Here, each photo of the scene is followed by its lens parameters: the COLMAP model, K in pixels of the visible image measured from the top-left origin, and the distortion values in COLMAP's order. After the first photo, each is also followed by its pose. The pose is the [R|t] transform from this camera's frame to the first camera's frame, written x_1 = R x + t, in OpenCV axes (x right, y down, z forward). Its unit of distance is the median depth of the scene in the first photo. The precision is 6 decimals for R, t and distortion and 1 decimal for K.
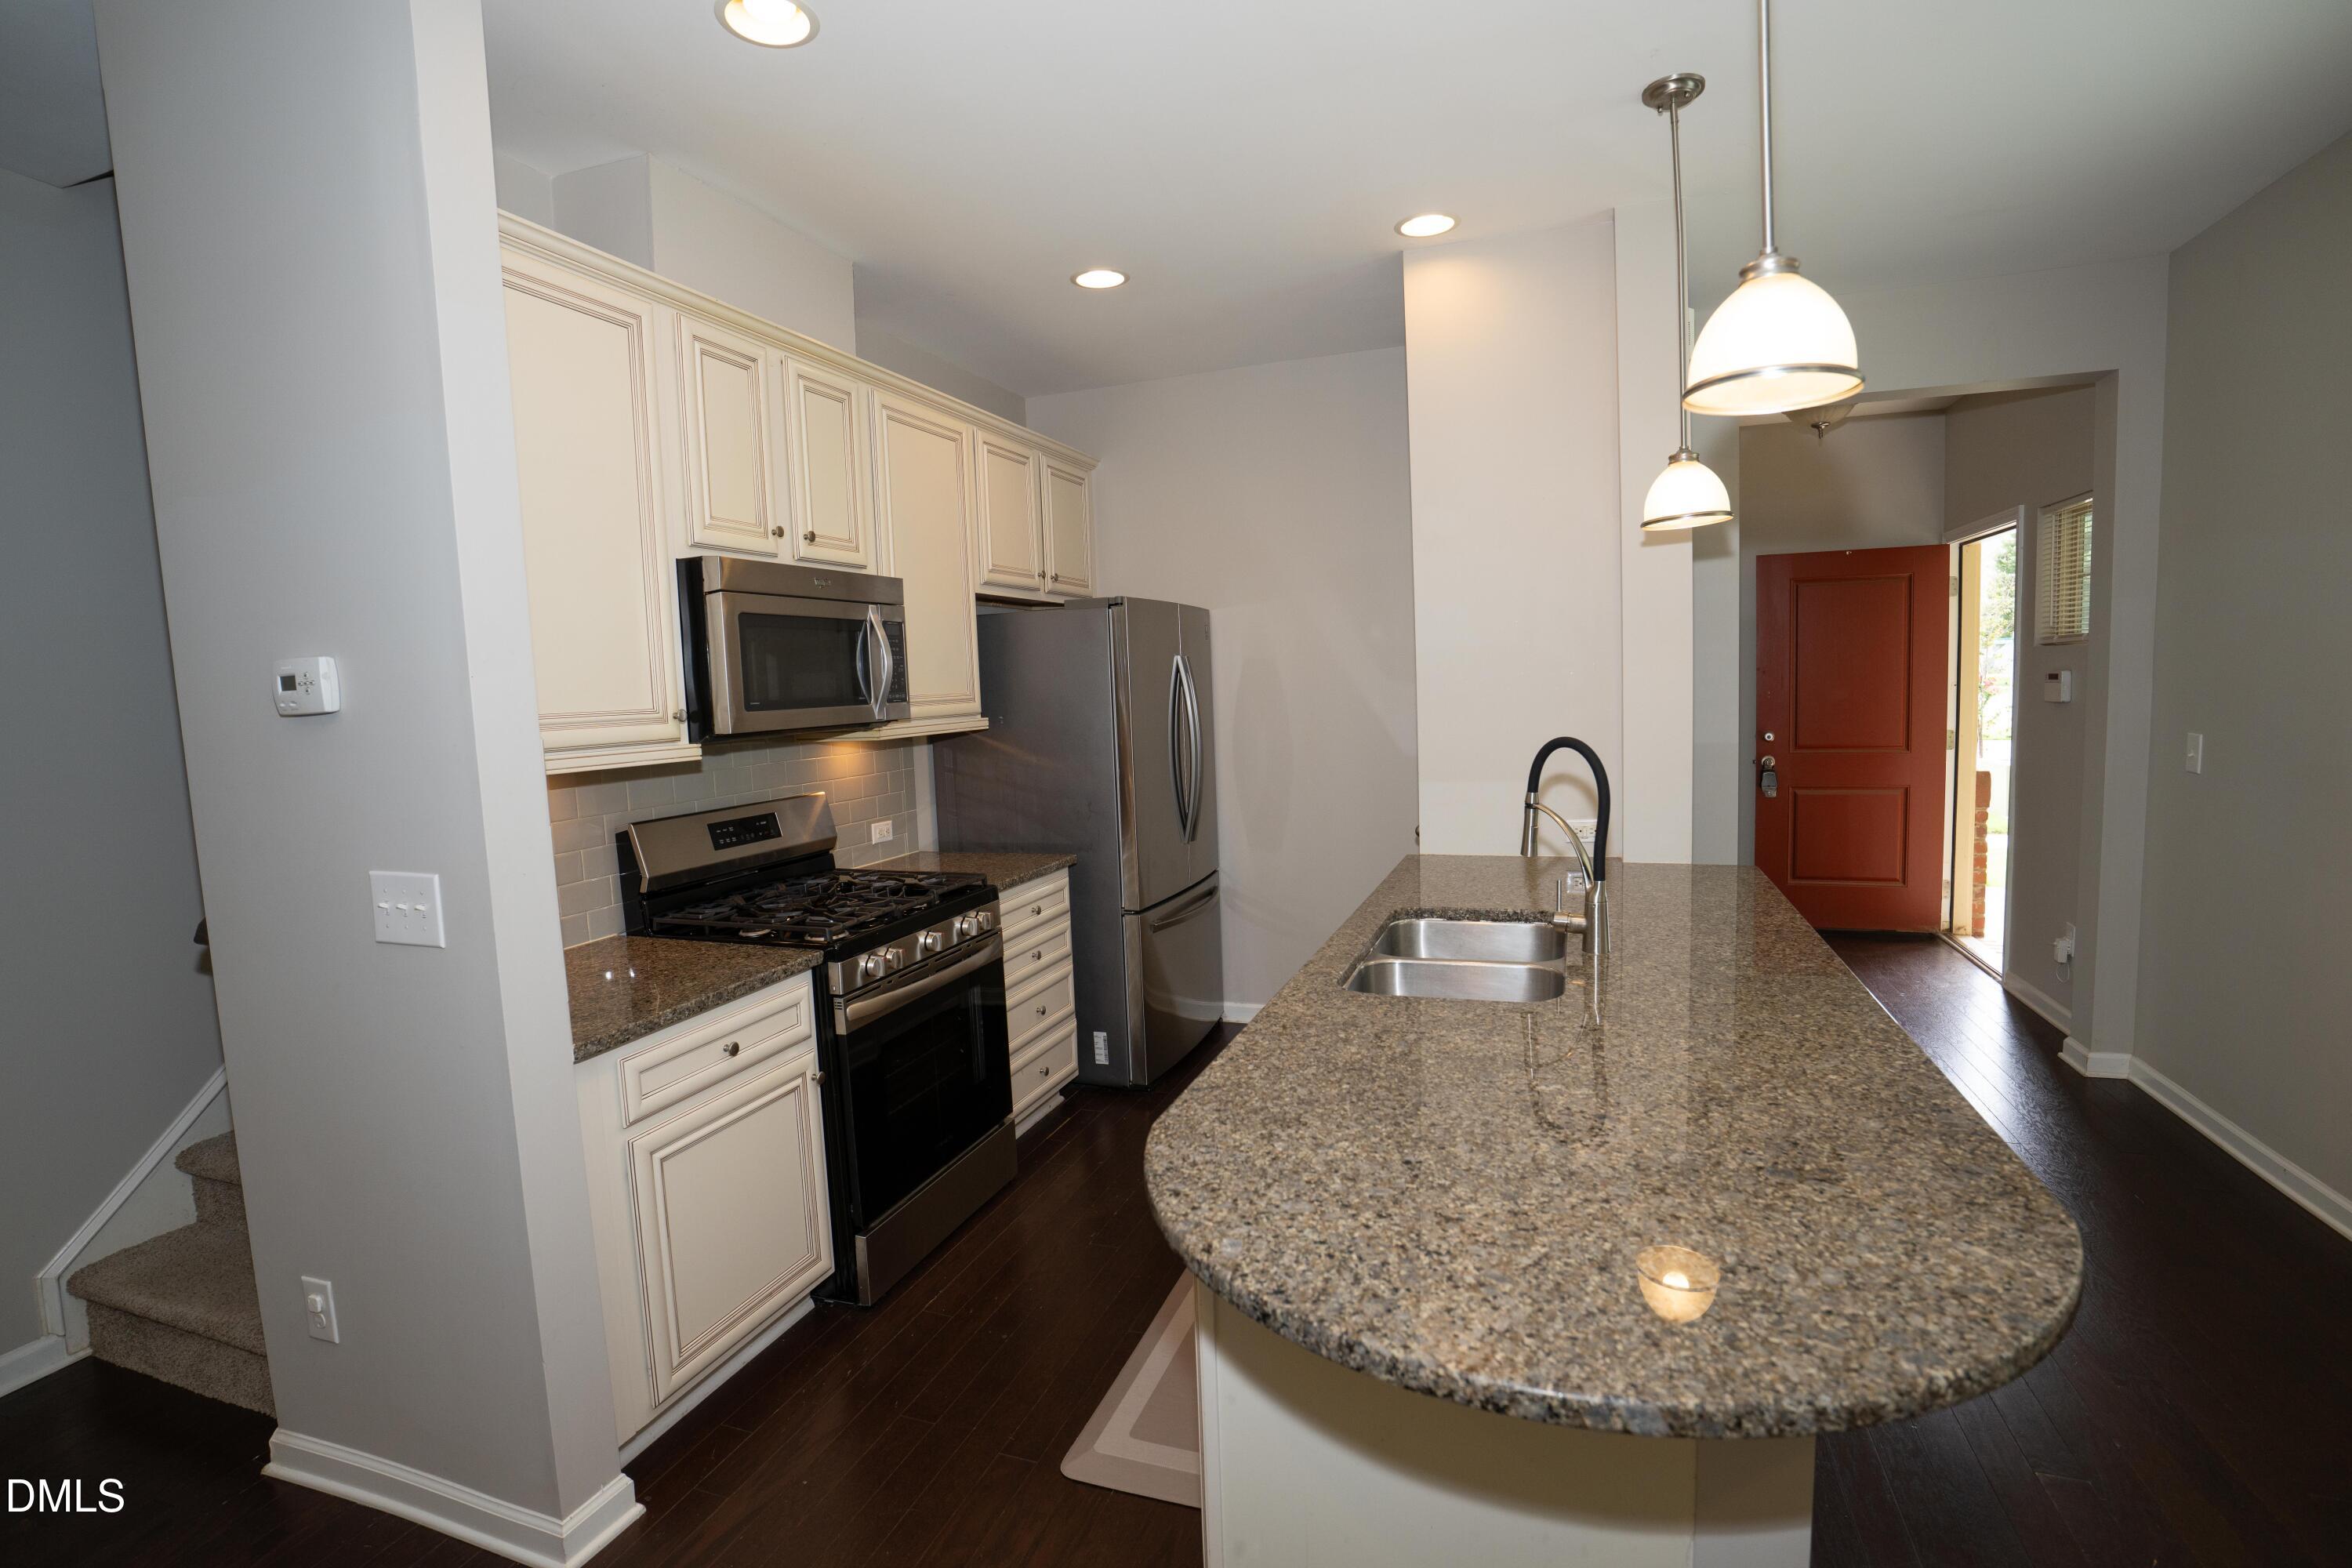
lens RADIAL K [[1082.3, 0, 1195.3], [0, 1082.3, 789.8], [0, 0, 1]] dist [-0.064324, 0.020589]
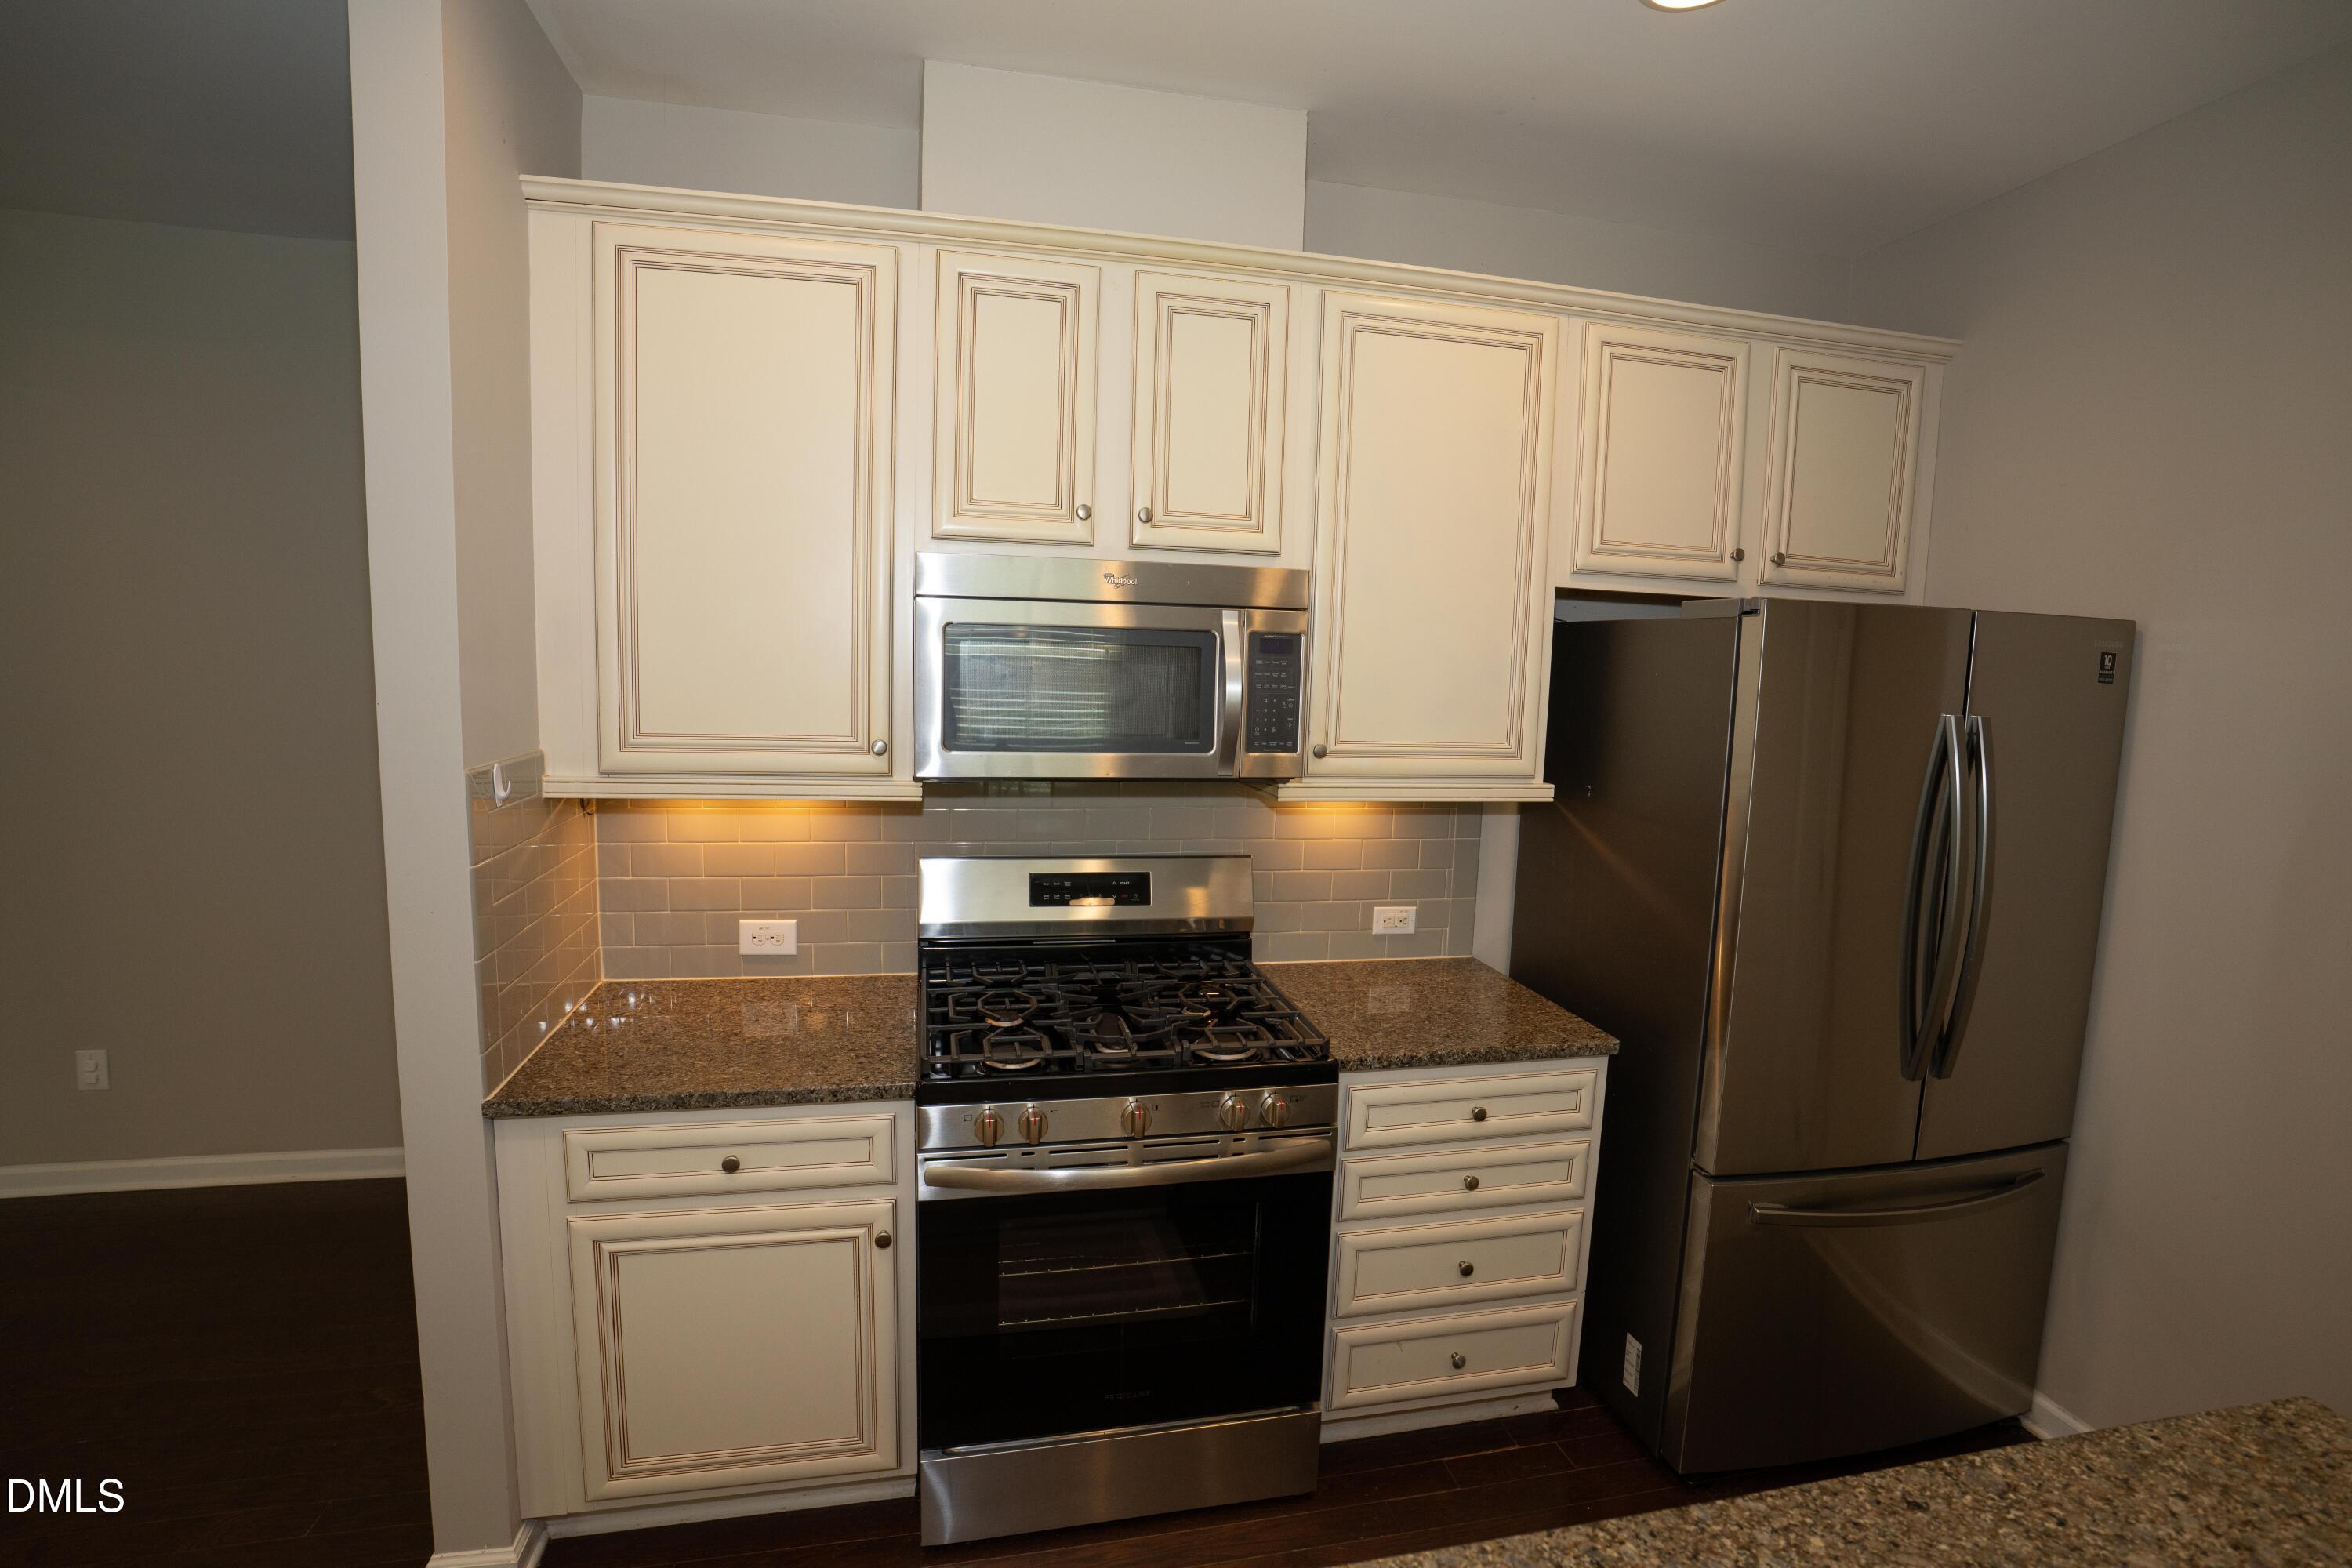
lens RADIAL K [[1082.3, 0, 1164.3], [0, 1082.3, 792.4], [0, 0, 1]] dist [-0.064324, 0.020589]
pose [[0.522719, 0.146237, -0.839869, 0.329772], [-0.131397, 0.987225, 0.090116, -0.134027], [0.842318, 0.063251, 0.535257, 0.710789]]
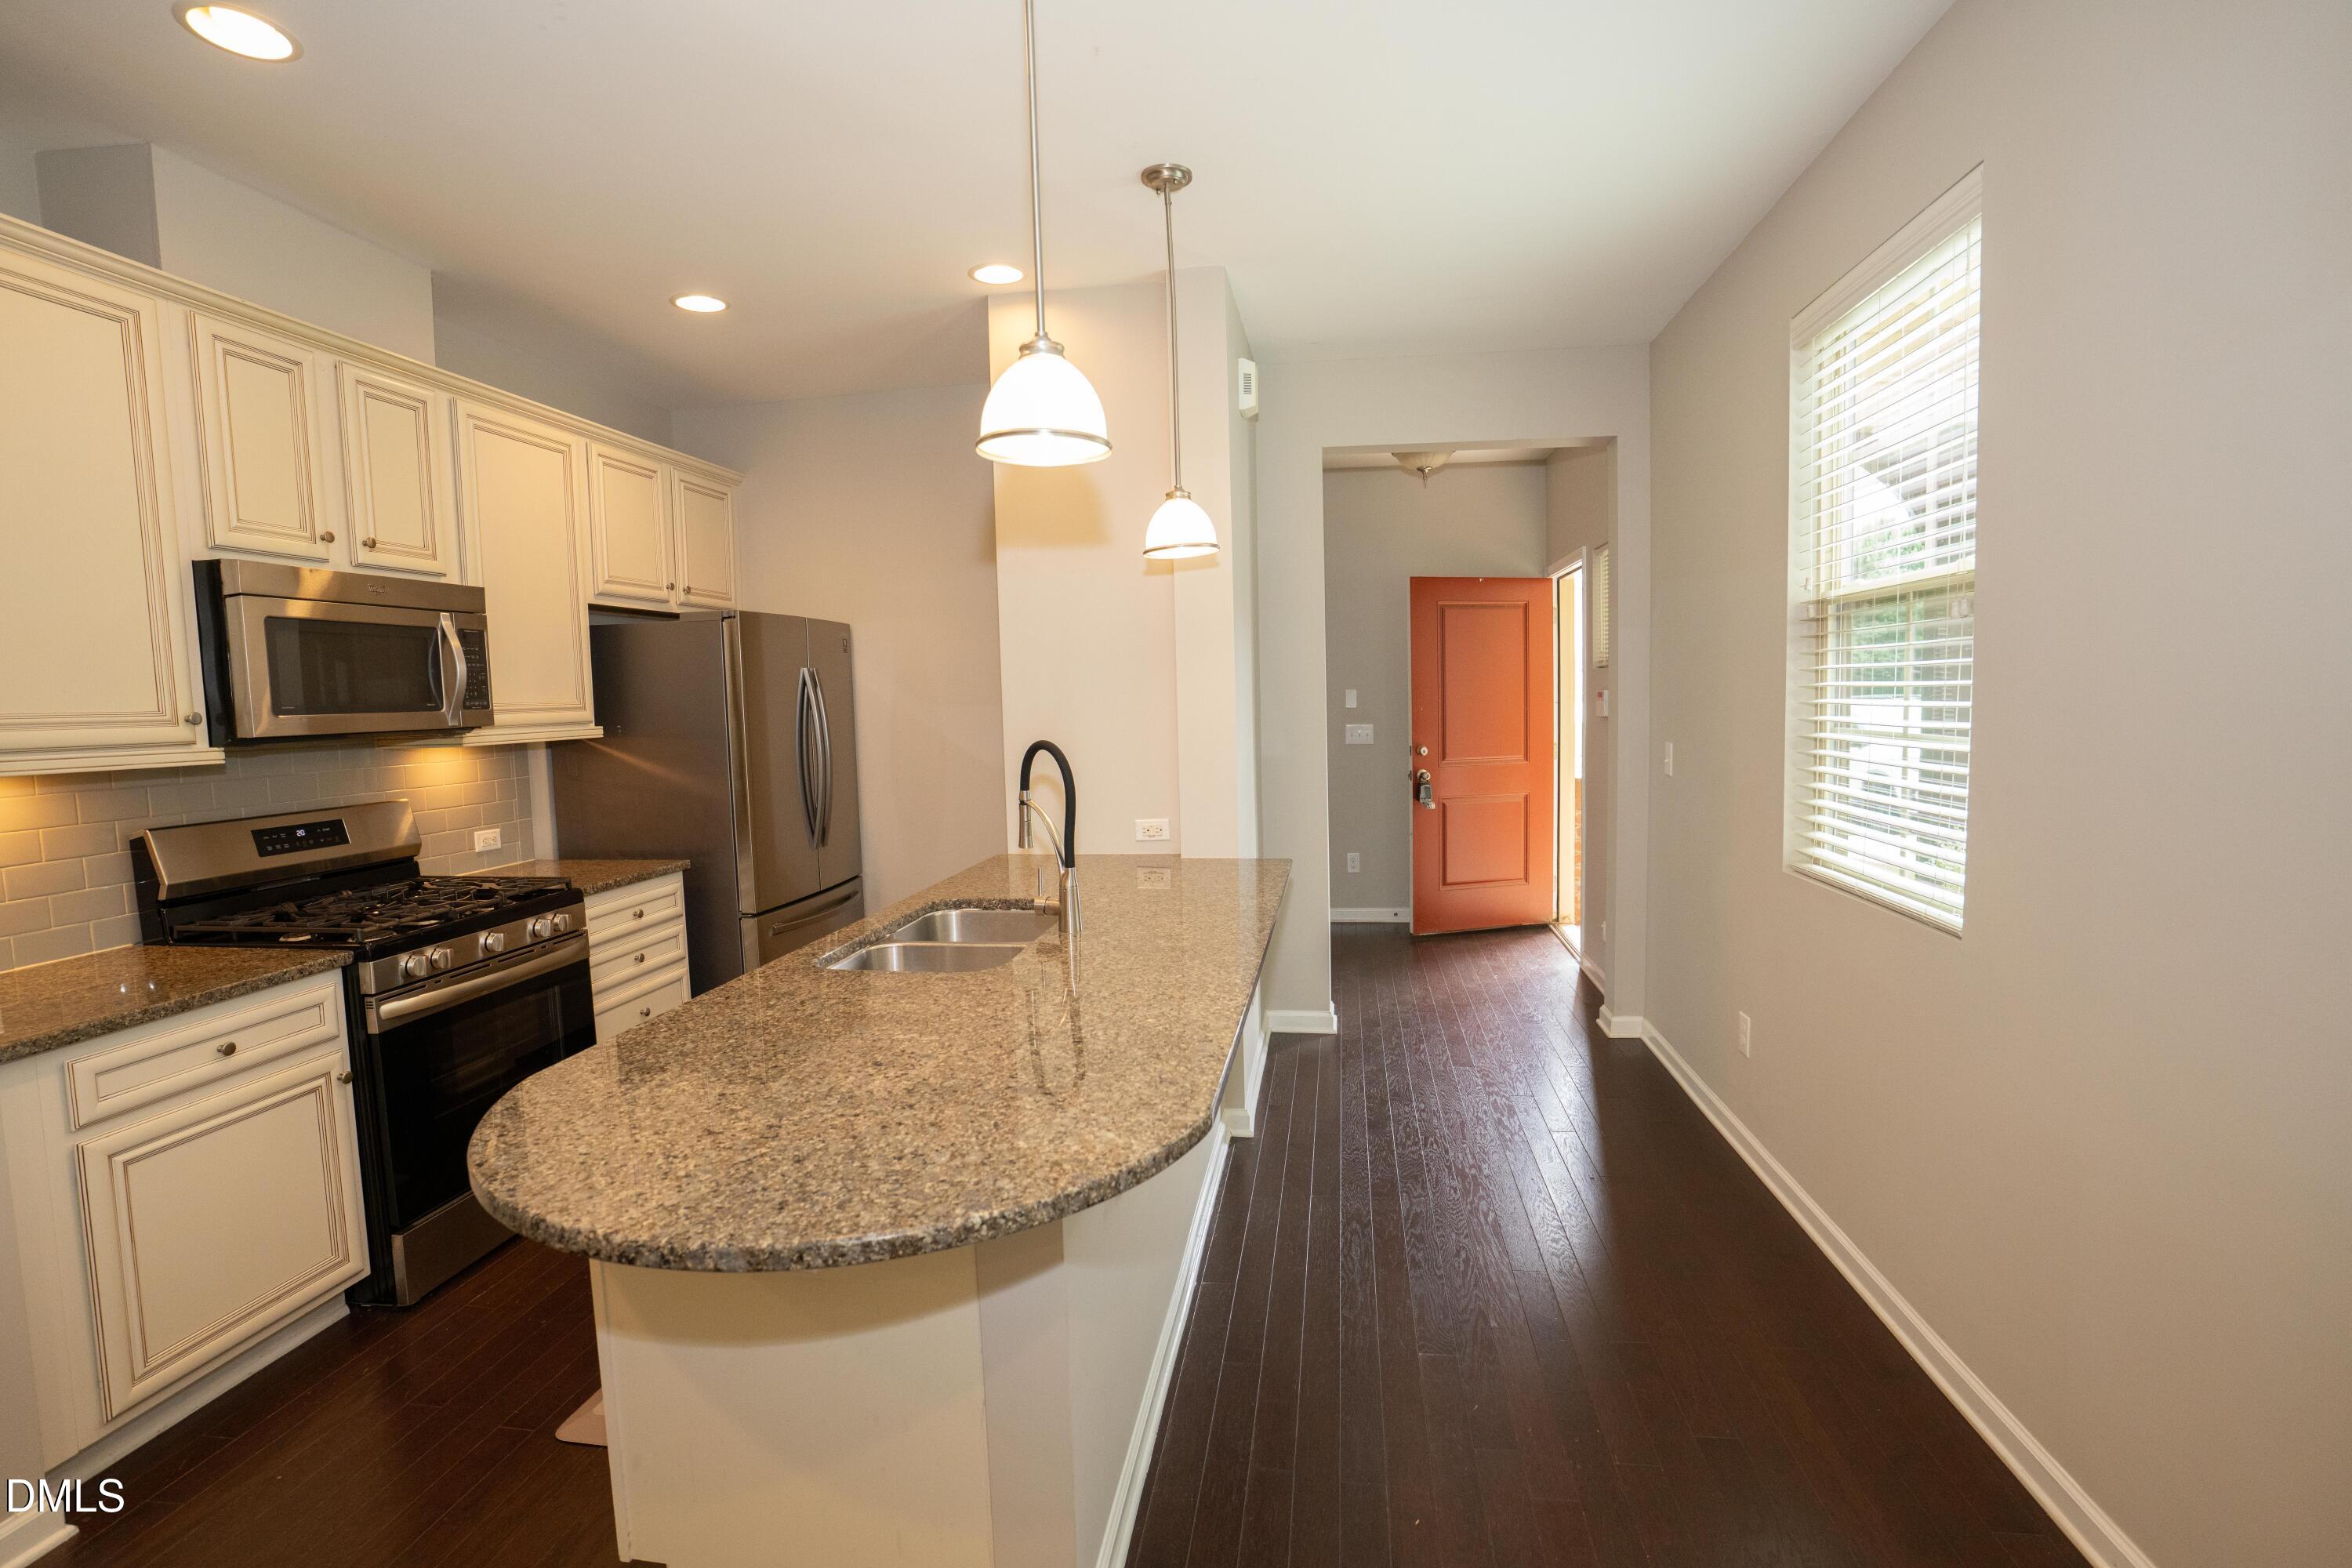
lens RADIAL K [[1082.3, 0, 1184.1], [0, 1082.3, 787.4], [0, 0, 1]] dist [-0.064324, 0.020589]
pose [[0.981403, -0.003613, 0.191927, 0.227588], [0.006862, 0.999844, -0.016266, 0.015911], [-0.191838, 0.017281, 0.981274, -0.119227]]
